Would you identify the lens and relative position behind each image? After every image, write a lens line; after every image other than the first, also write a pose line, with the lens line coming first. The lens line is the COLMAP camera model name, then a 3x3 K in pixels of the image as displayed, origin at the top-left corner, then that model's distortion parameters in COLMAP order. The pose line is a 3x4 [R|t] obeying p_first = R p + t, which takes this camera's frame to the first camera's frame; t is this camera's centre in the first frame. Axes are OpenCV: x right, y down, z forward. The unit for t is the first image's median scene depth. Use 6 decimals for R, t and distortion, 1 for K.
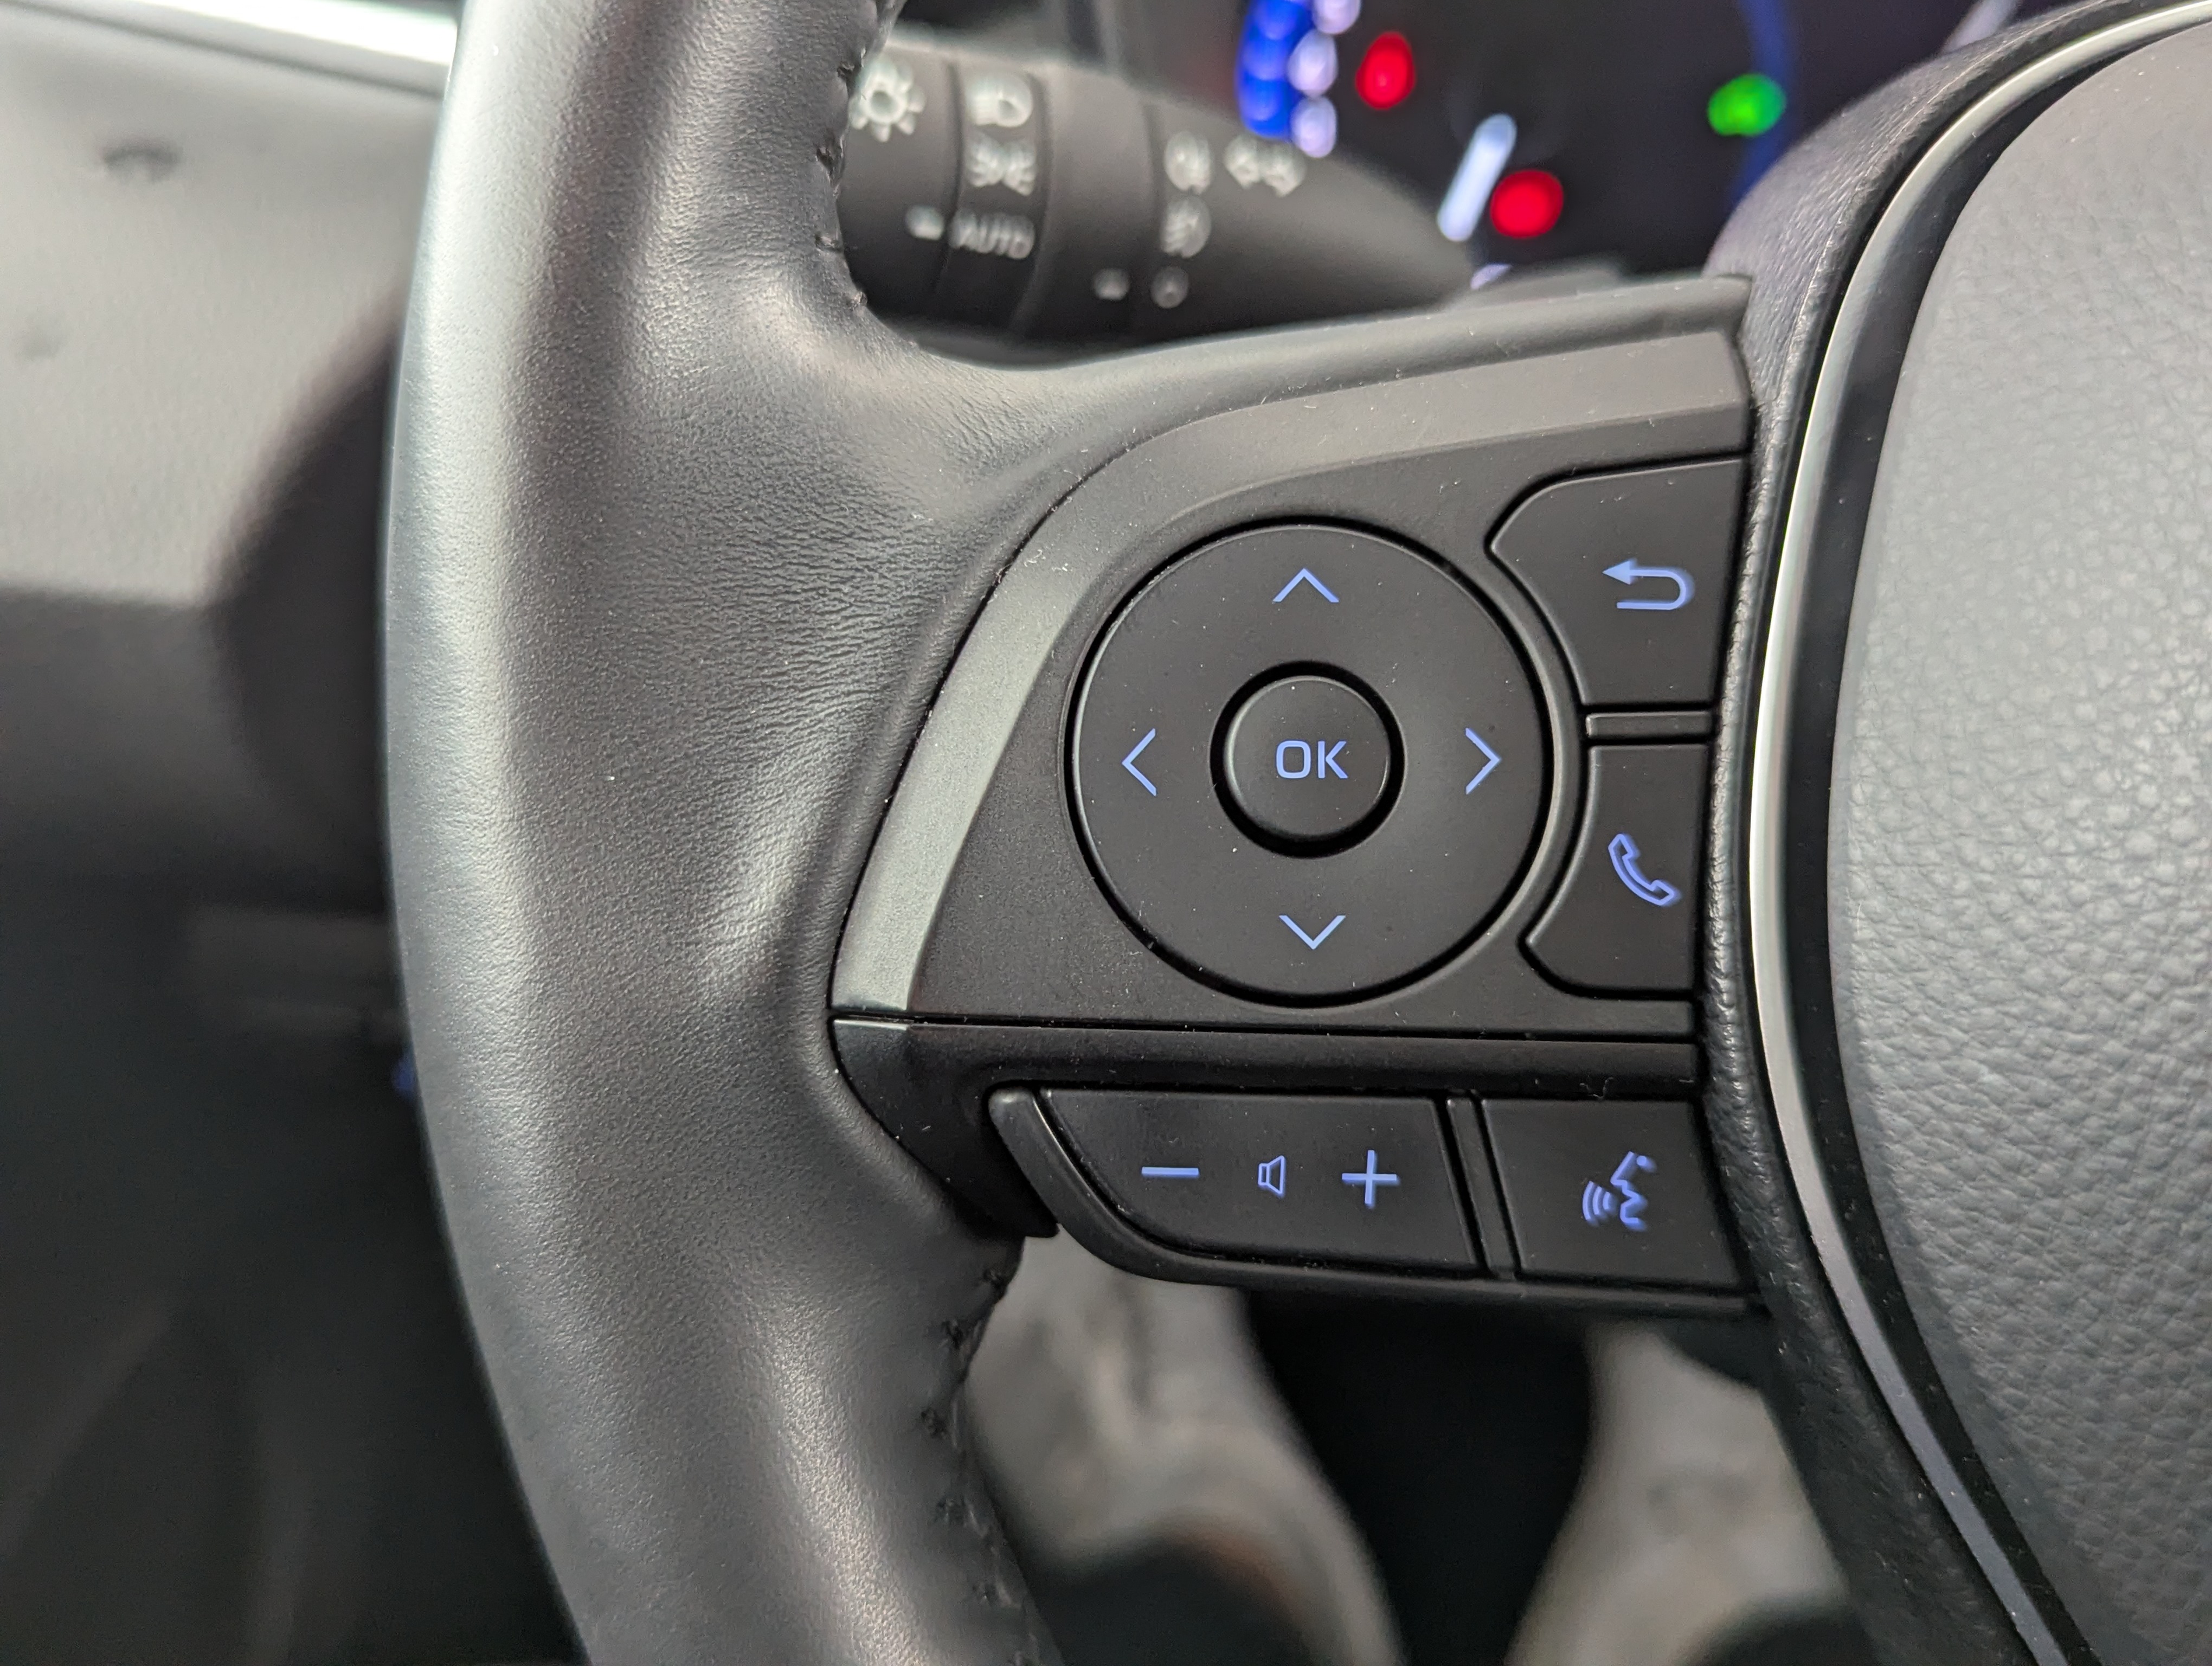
lens RADIAL K [[1973.9, 0, 1097.4], [0, 1973.9, 835.2], [0, 0, 1]] dist [0.036572, -0.036100]
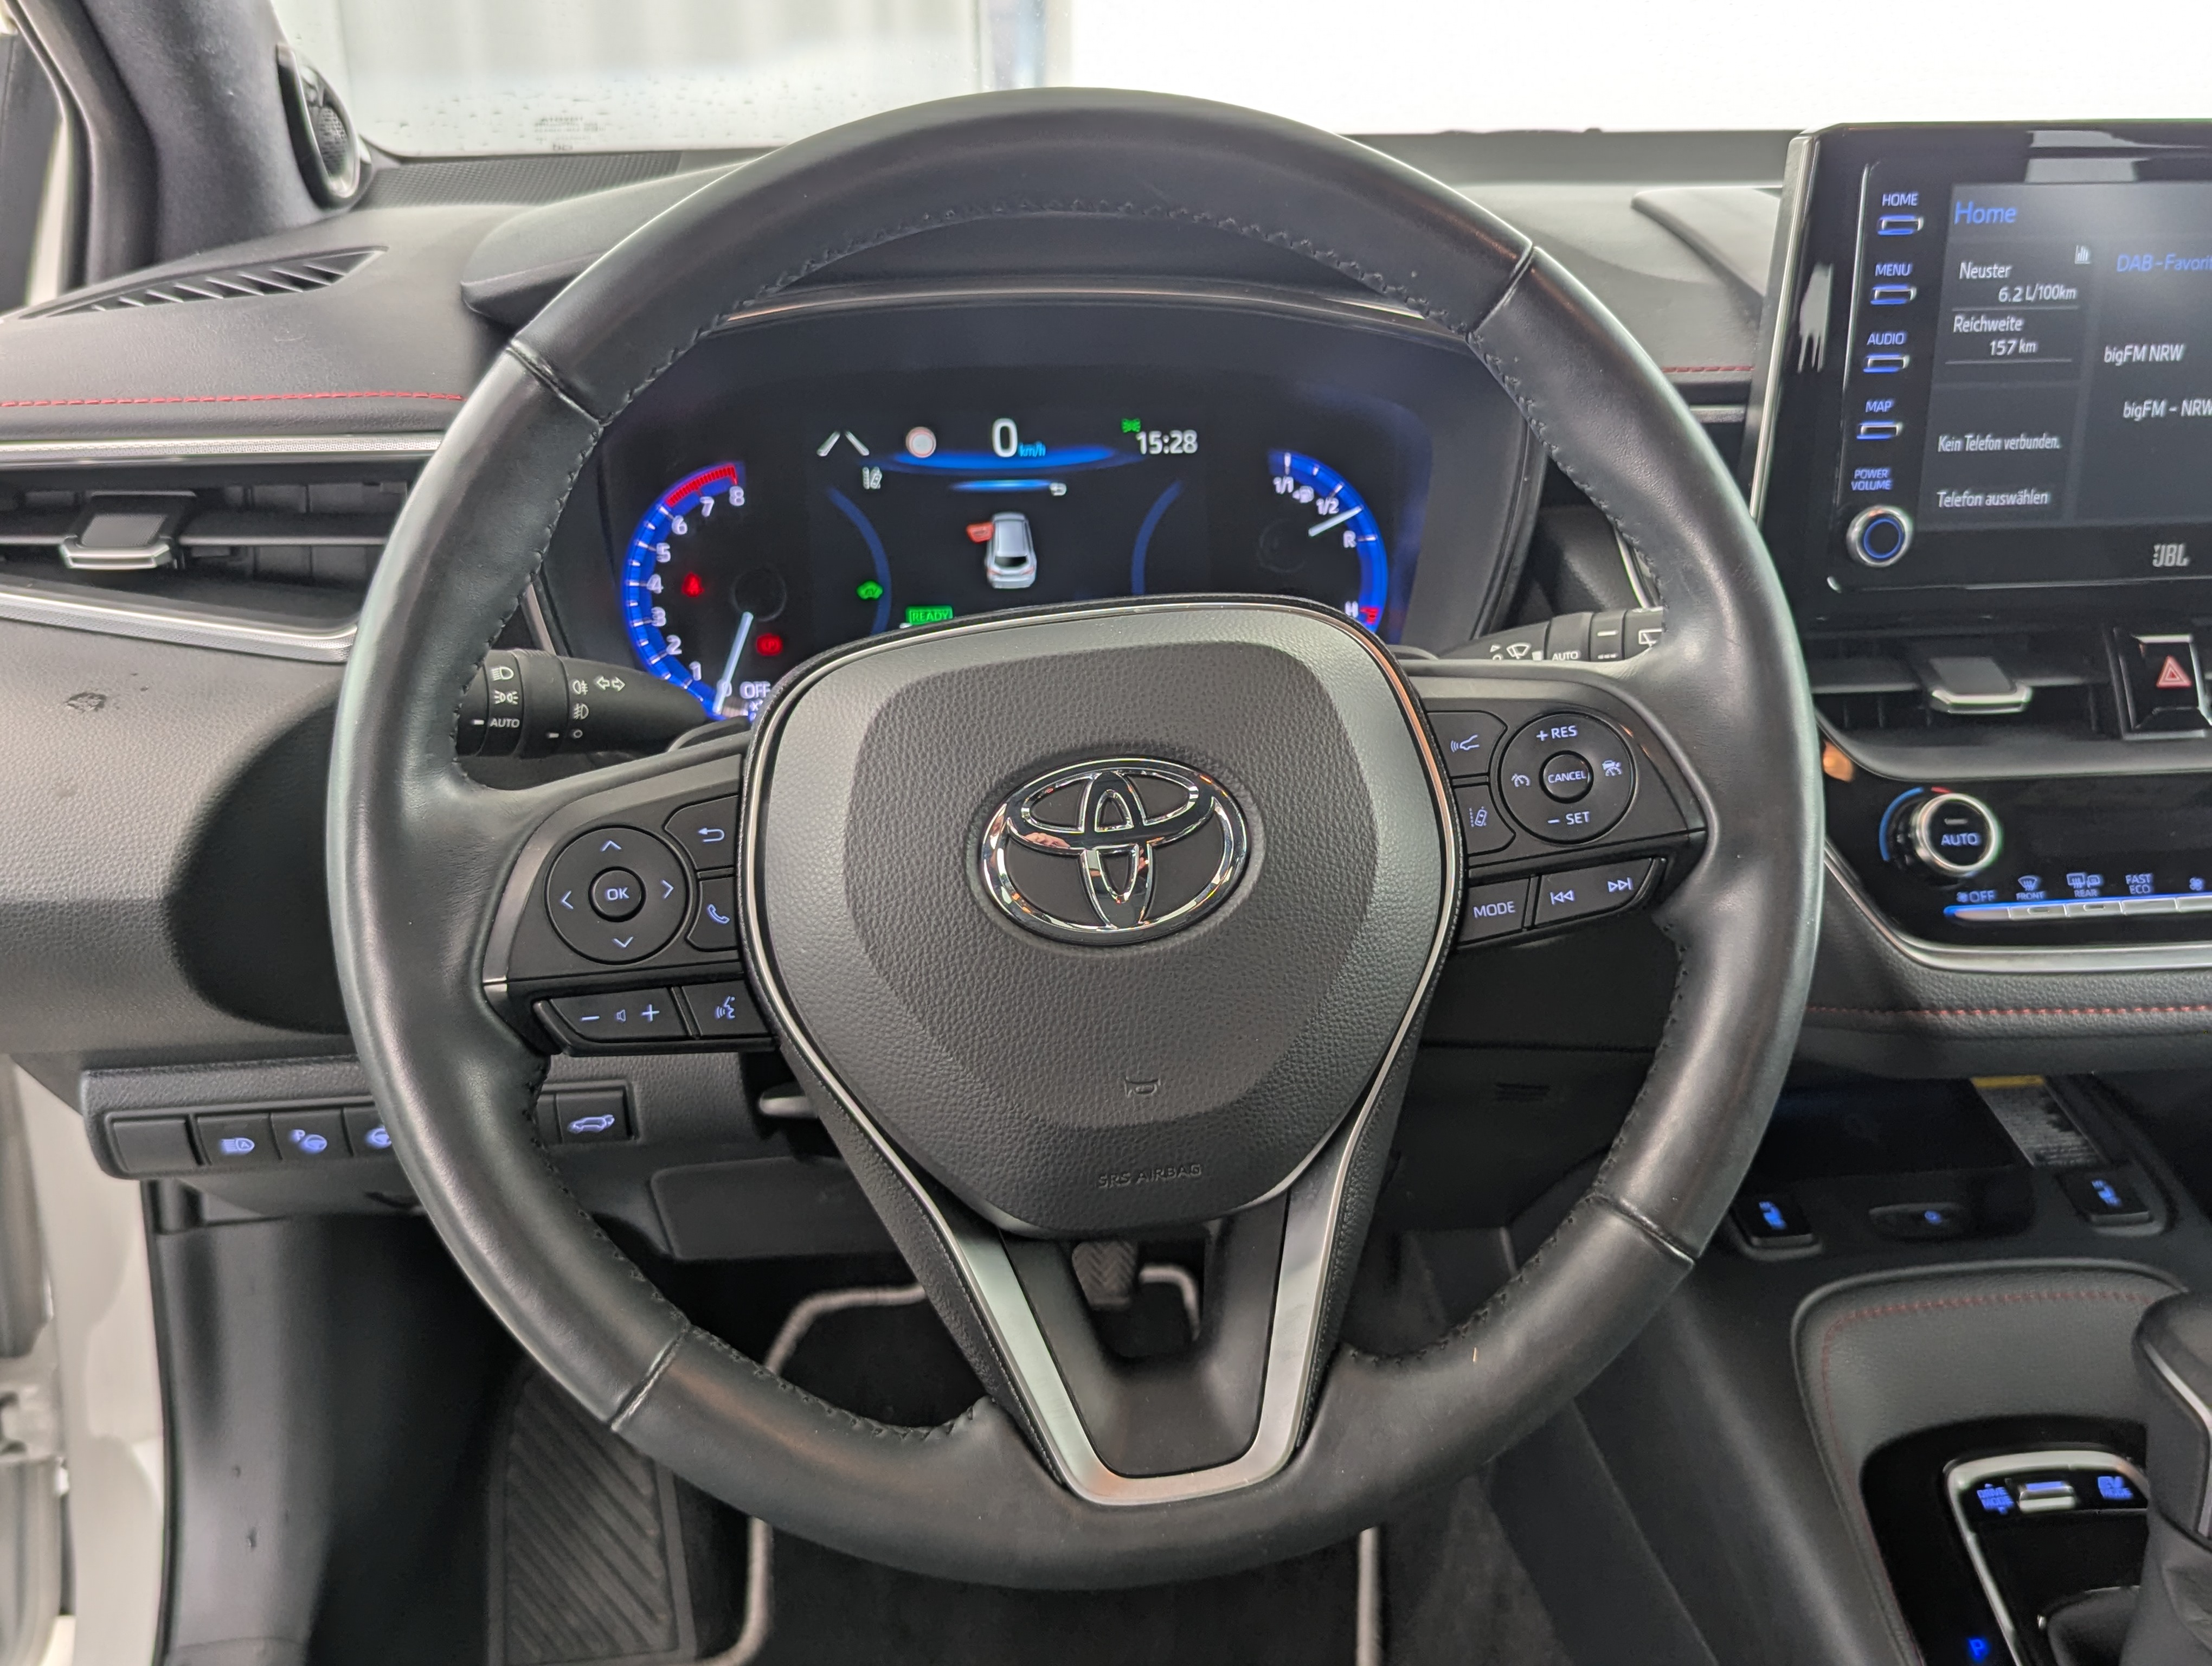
lens RADIAL K [[1973.9, 0, 1102.2], [0, 1973.9, 826.6], [0, 0, 1]] dist [0.036572, -0.036100]
pose [[0.967331, -0.113169, 0.226857, 0.152152], [0.137657, 0.985899, -0.095156, 0.285750], [-0.212890, 0.123276, 0.969268, -2.510998]]
